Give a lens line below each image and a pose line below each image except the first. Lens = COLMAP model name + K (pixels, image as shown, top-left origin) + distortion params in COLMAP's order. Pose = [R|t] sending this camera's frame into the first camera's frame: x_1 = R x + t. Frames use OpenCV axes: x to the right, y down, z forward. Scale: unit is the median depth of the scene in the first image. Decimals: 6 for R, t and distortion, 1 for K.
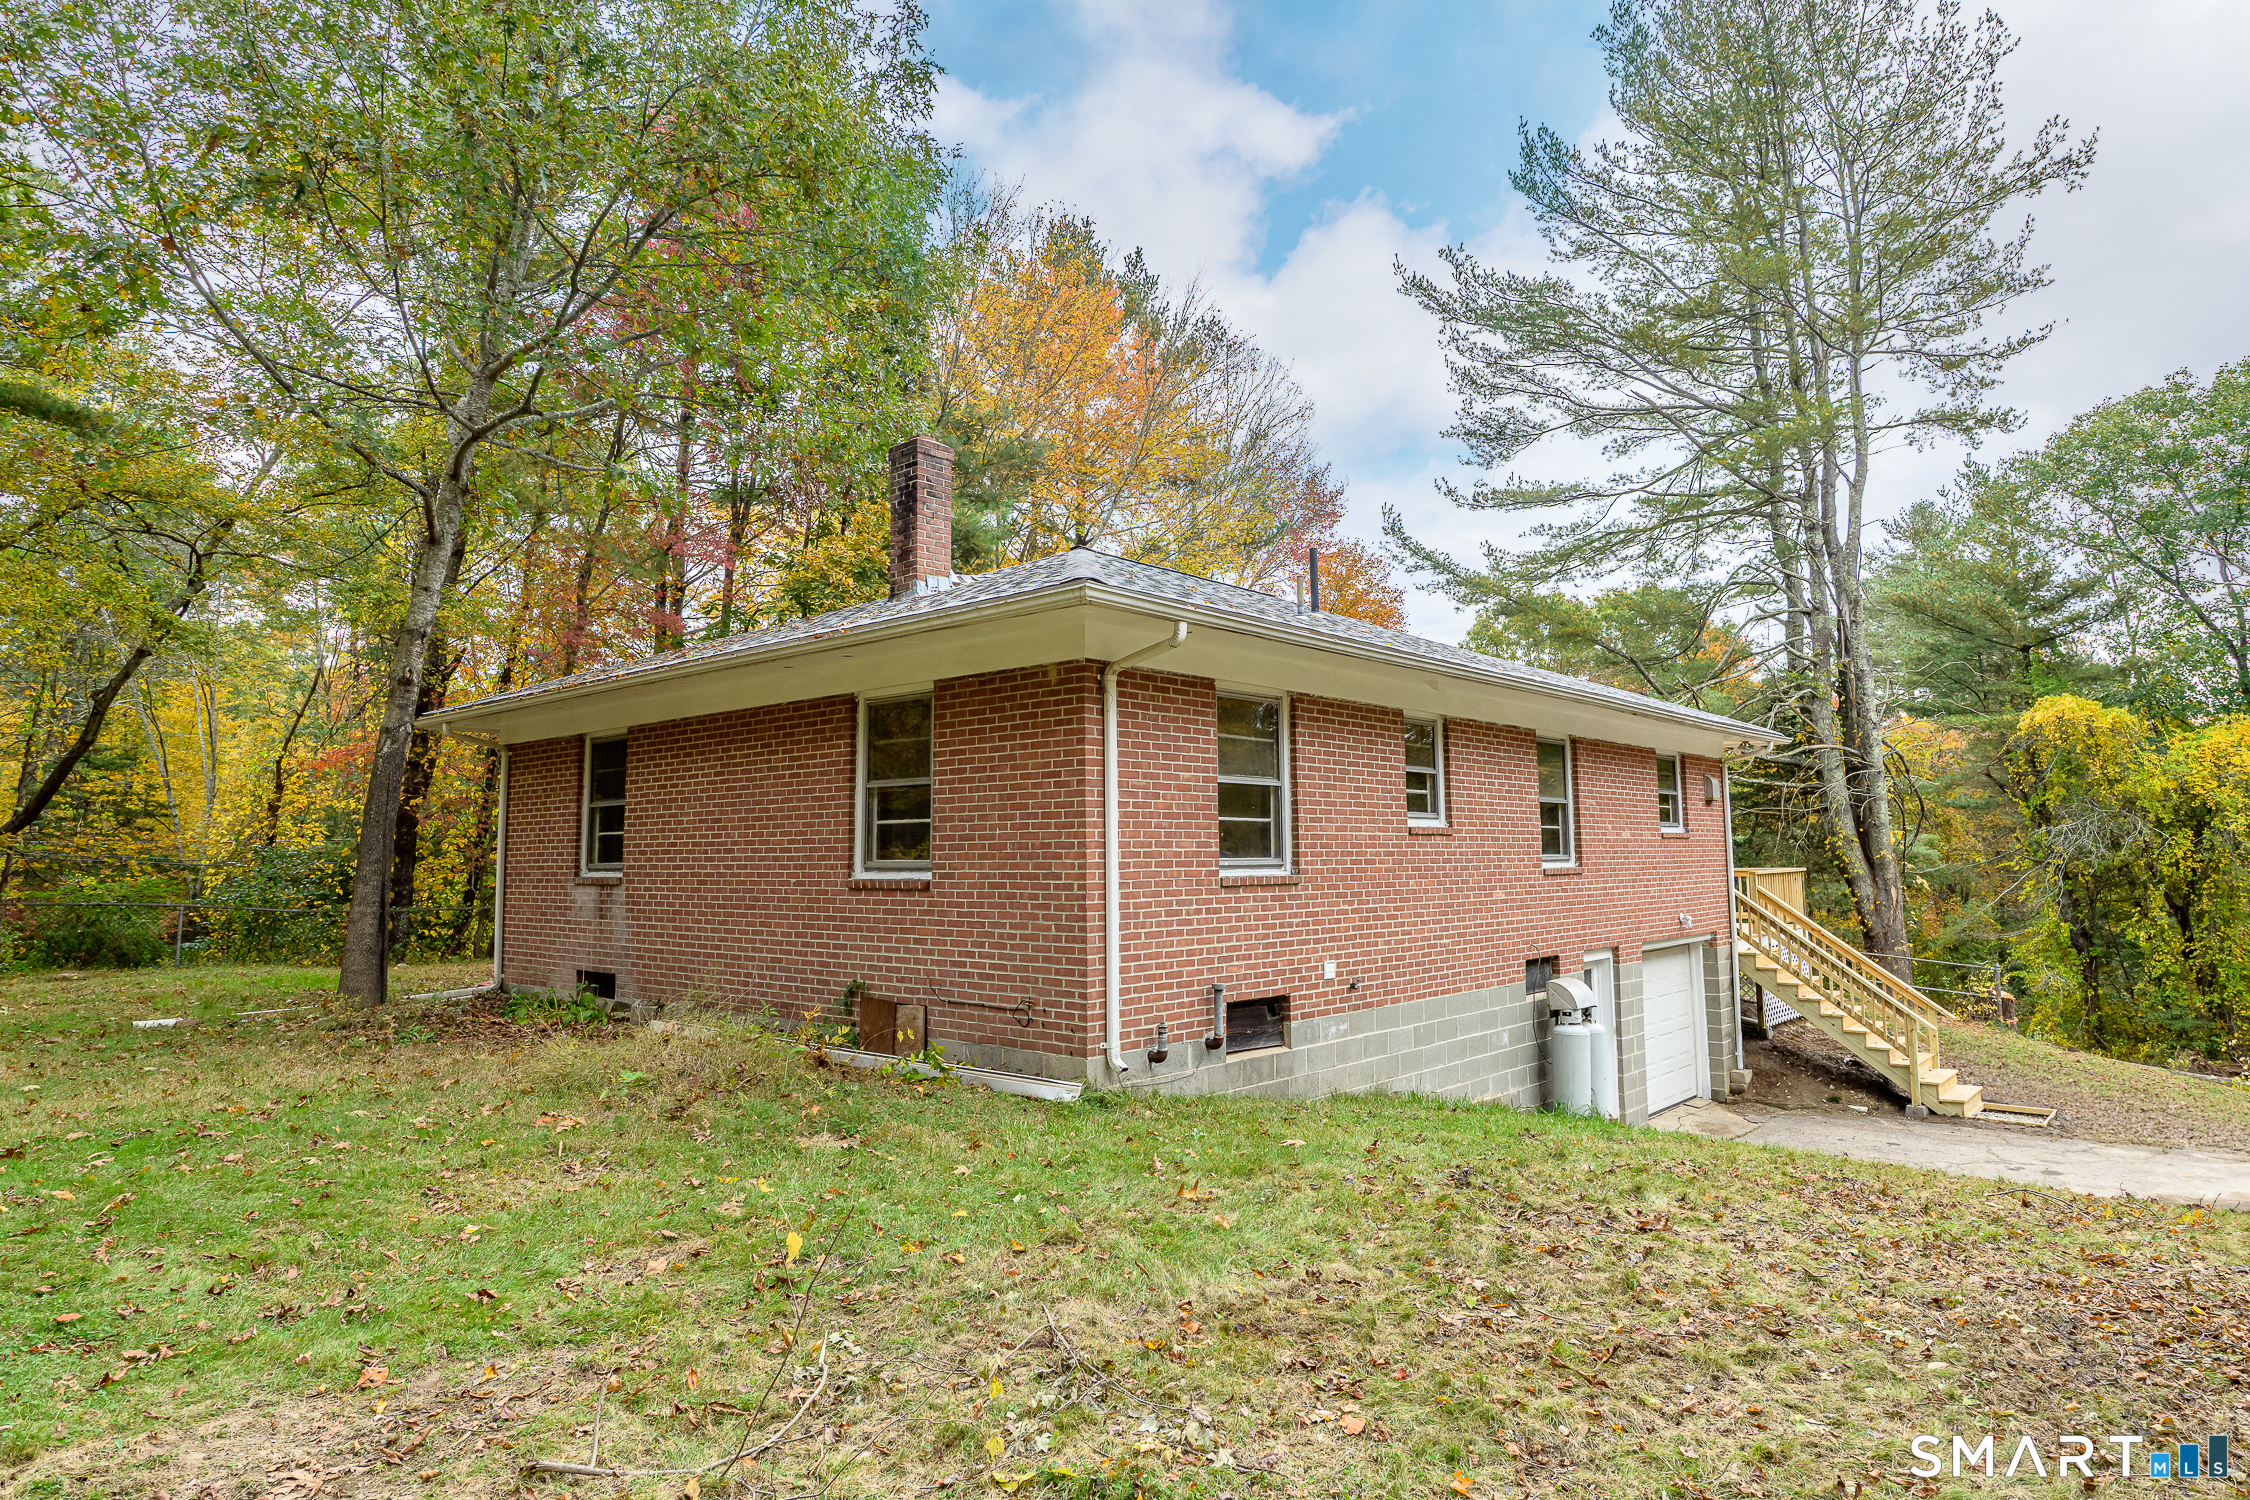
lens RADIAL K [[1273.0, 0, 1143.8], [0, 1273.0, 749.8], [0, 0, 1]] dist [-0.001941, -0.000738]
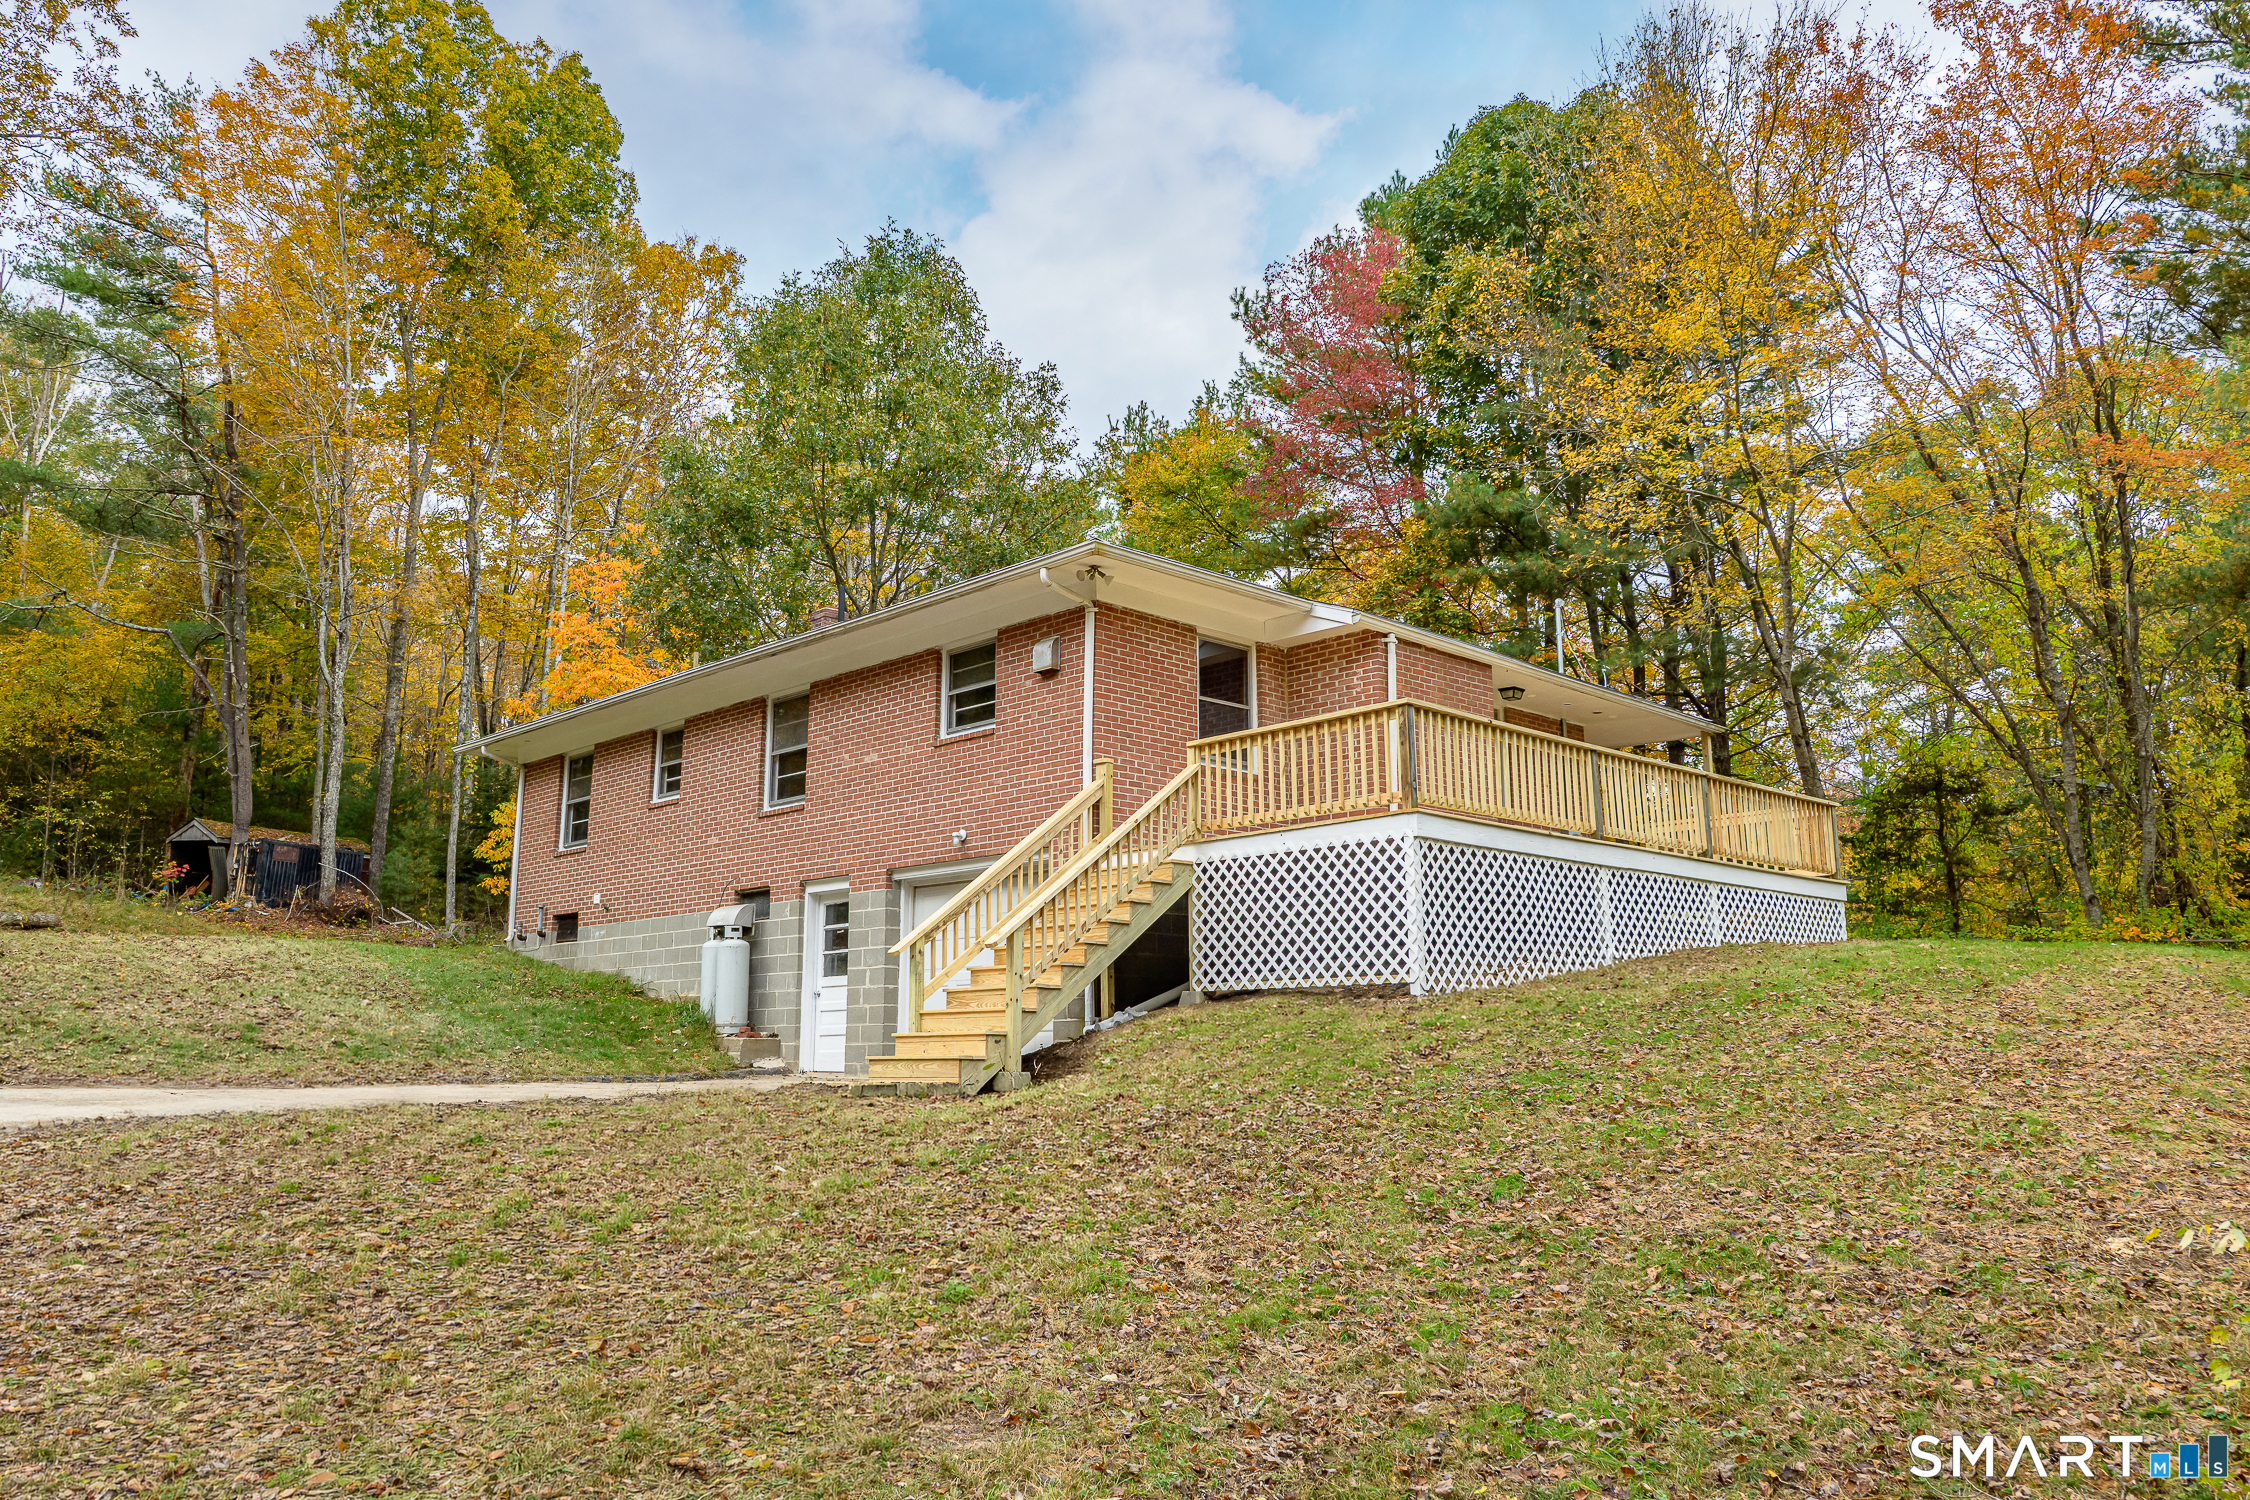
lens RADIAL K [[1639.4, 0, 1123.1], [0, 1639.4, 741.0], [0, 0, 1]] dist [0.002408, 0.000147]
pose [[-0.060143, -0.183204, -0.981233, 1.478500], [0.086441, 0.978364, -0.187966, 0.282804], [0.994440, -0.096124, -0.043006, 1.166784]]
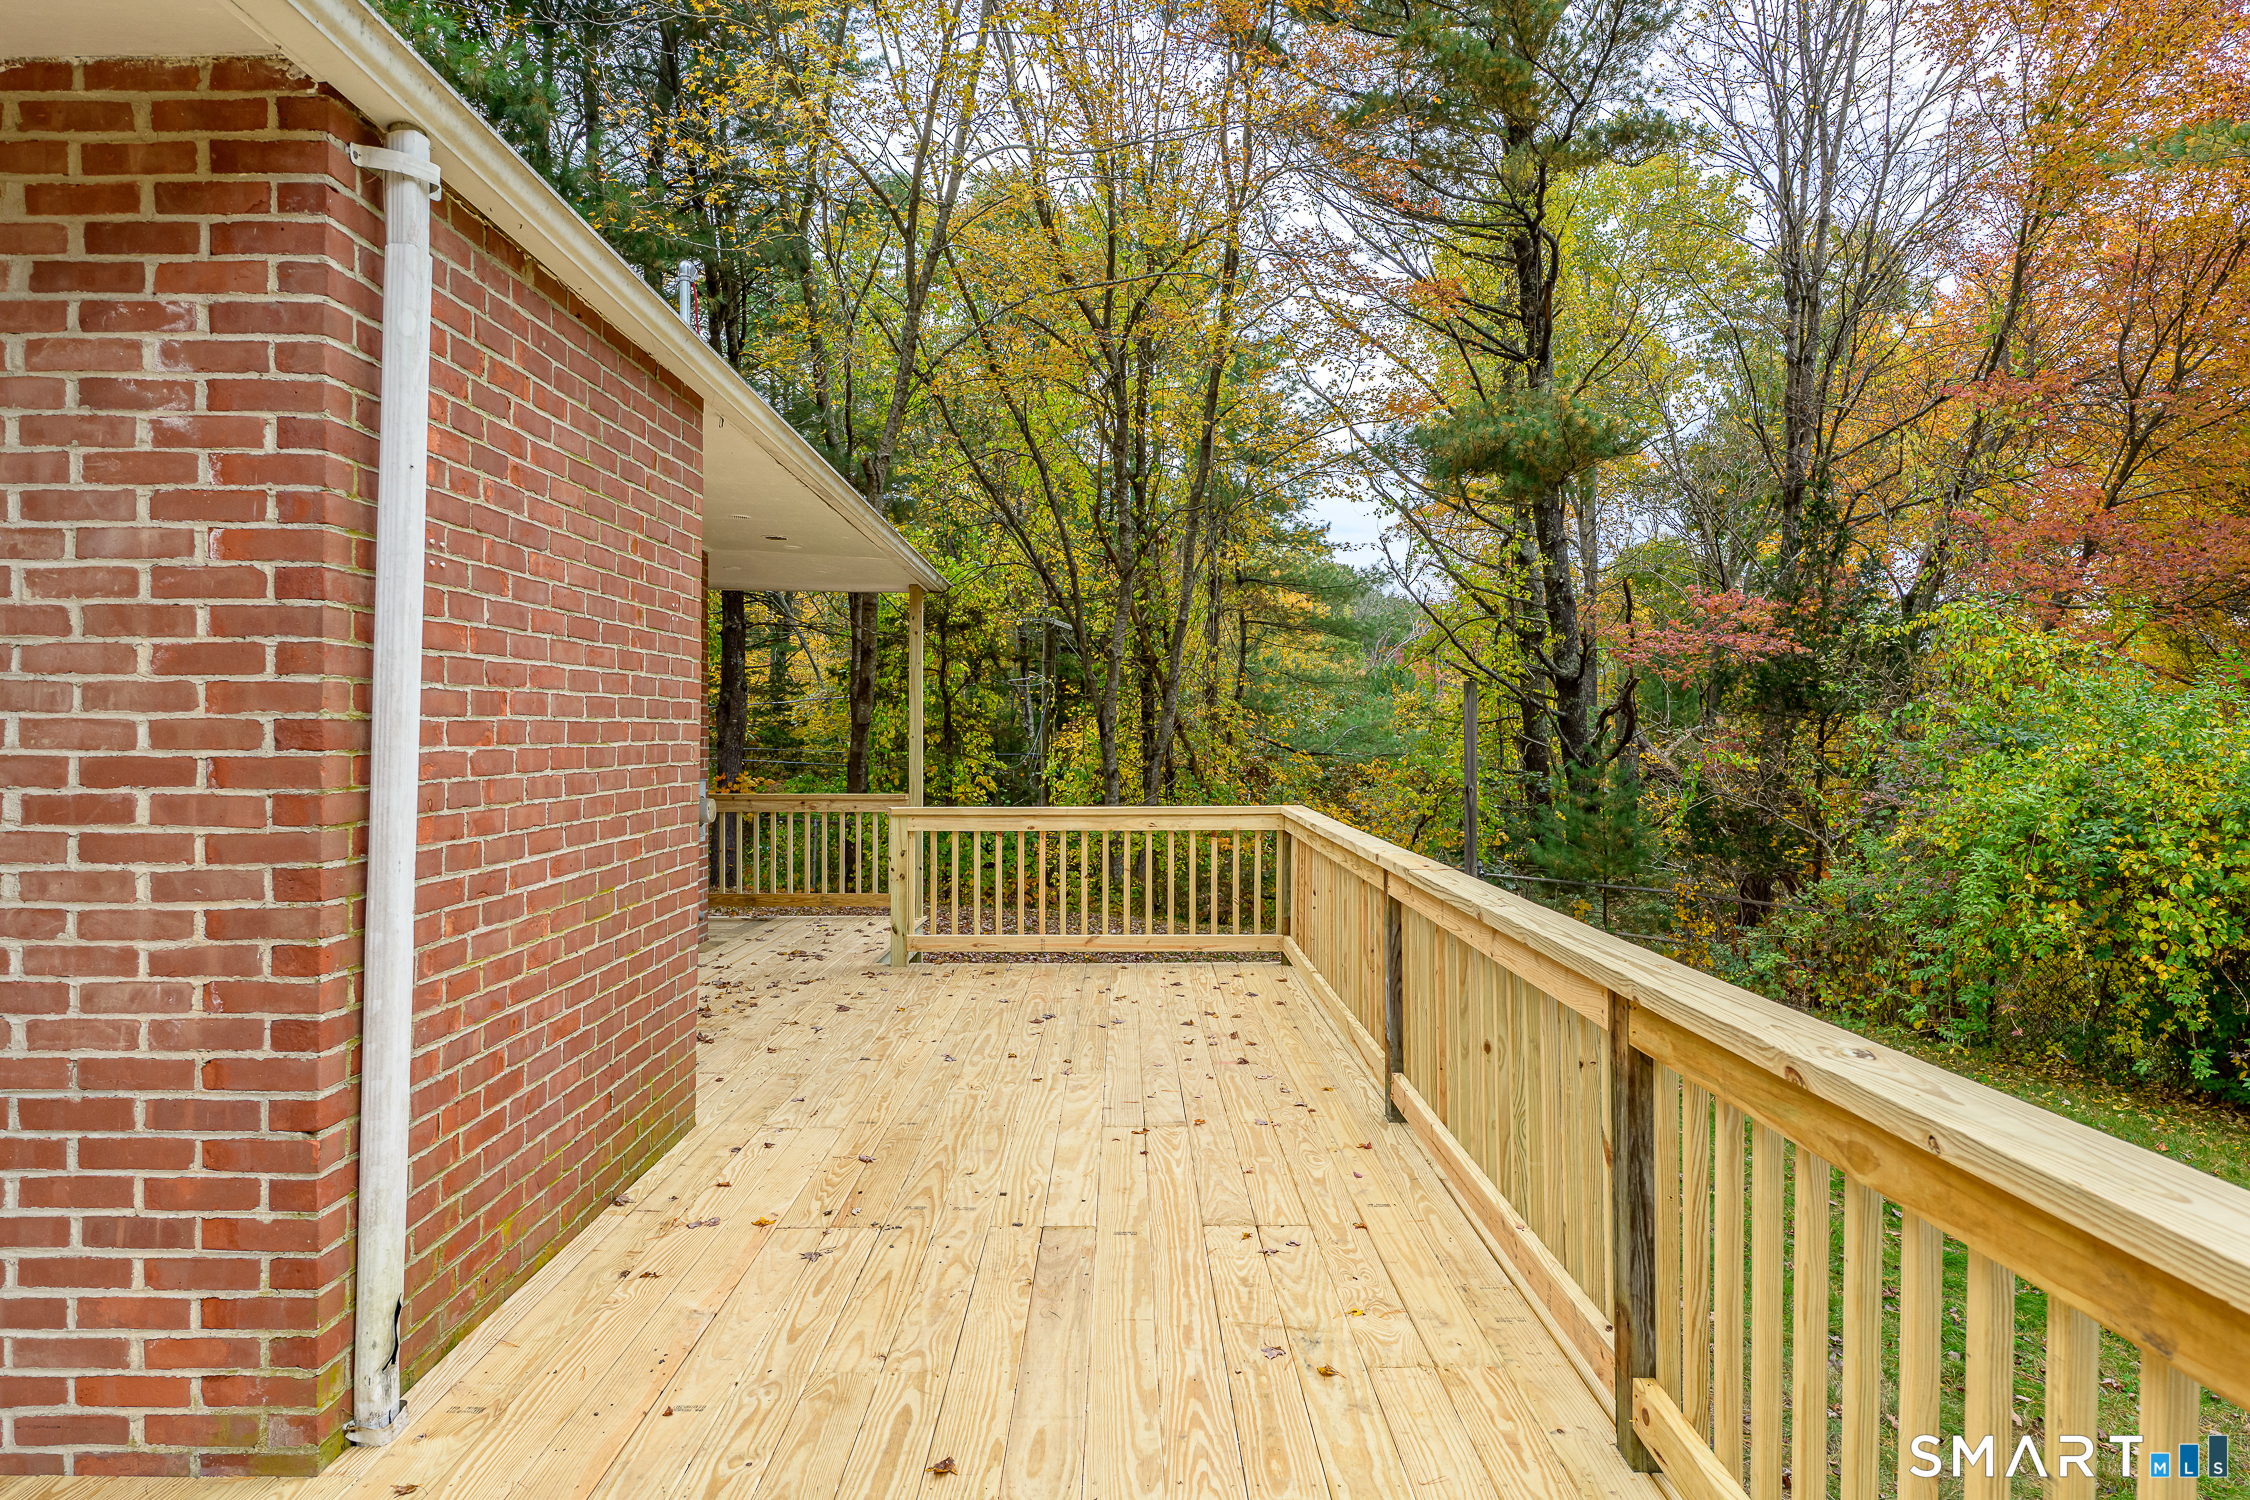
lens RADIAL K [[1332.0, 0, 1122.1], [0, 1332.0, 748.7], [0, 0, 1]] dist [-0.004036, -0.000383]
pose [[0.675217, 0.014151, -0.737483, 0.593265], [0.055215, 0.996041, 0.069665, 0.091854], [0.735550, -0.087759, 0.671763, 1.252903]]
